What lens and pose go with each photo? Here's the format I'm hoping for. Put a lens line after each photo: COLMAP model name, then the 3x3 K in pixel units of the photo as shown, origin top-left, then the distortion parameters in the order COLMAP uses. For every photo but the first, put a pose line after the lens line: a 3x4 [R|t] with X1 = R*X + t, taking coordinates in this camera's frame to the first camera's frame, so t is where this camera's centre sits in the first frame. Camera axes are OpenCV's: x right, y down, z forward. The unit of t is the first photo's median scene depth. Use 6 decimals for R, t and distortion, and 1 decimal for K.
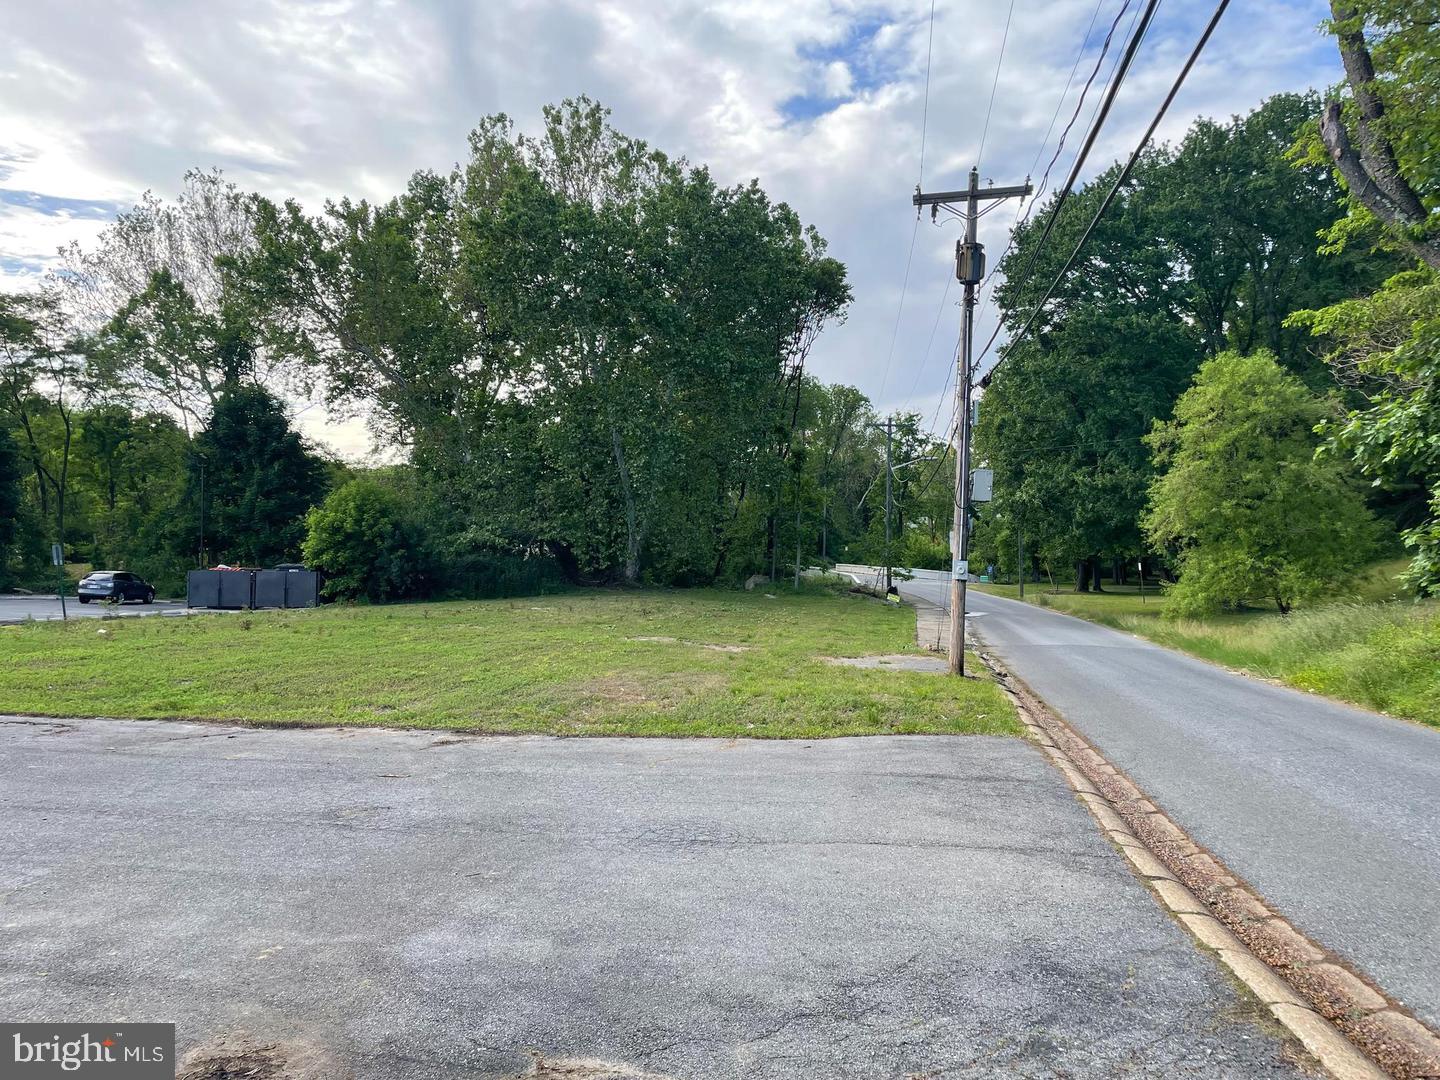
lens RADIAL K [[1080.9, 0, 705.3], [0, 1080.9, 526.7], [0, 0, 1]] dist [0.103666, -0.127763]
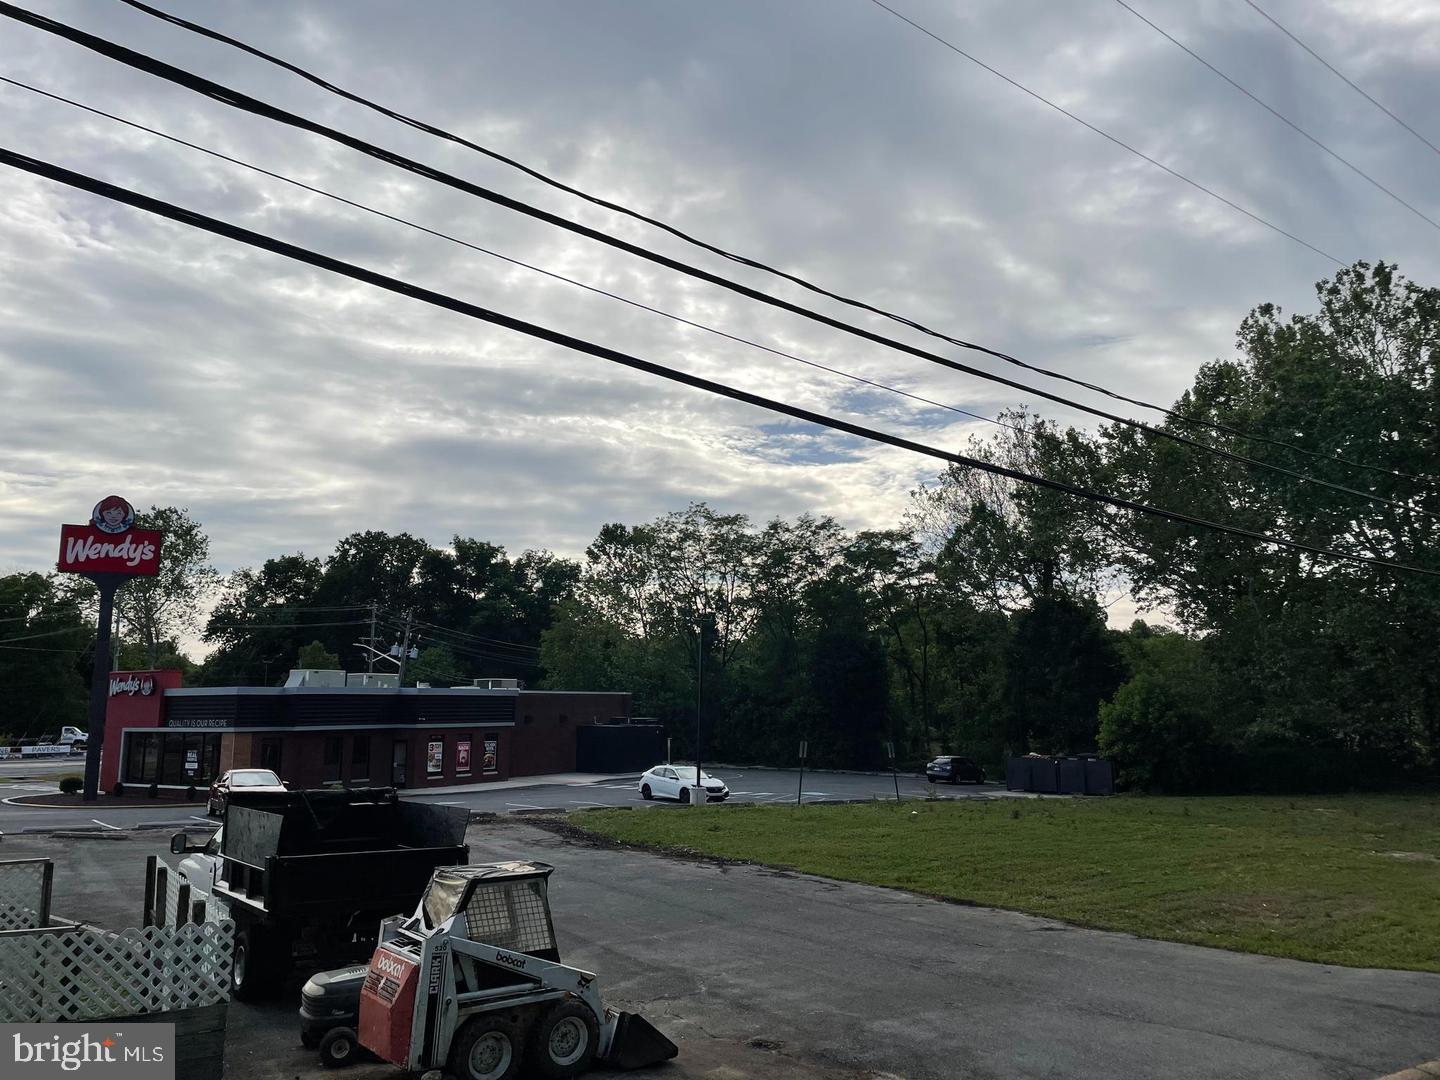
lens RADIAL K [[1080.9, 0, 705.3], [0, 1080.9, 526.7], [0, 0, 1]] dist [0.103666, -0.127763]
pose [[0.726770, -0.126134, -0.675201, 0.106405], [0.022428, 0.986828, -0.160209, -0.021280], [0.686515, 0.101292, 0.720026, -0.081388]]
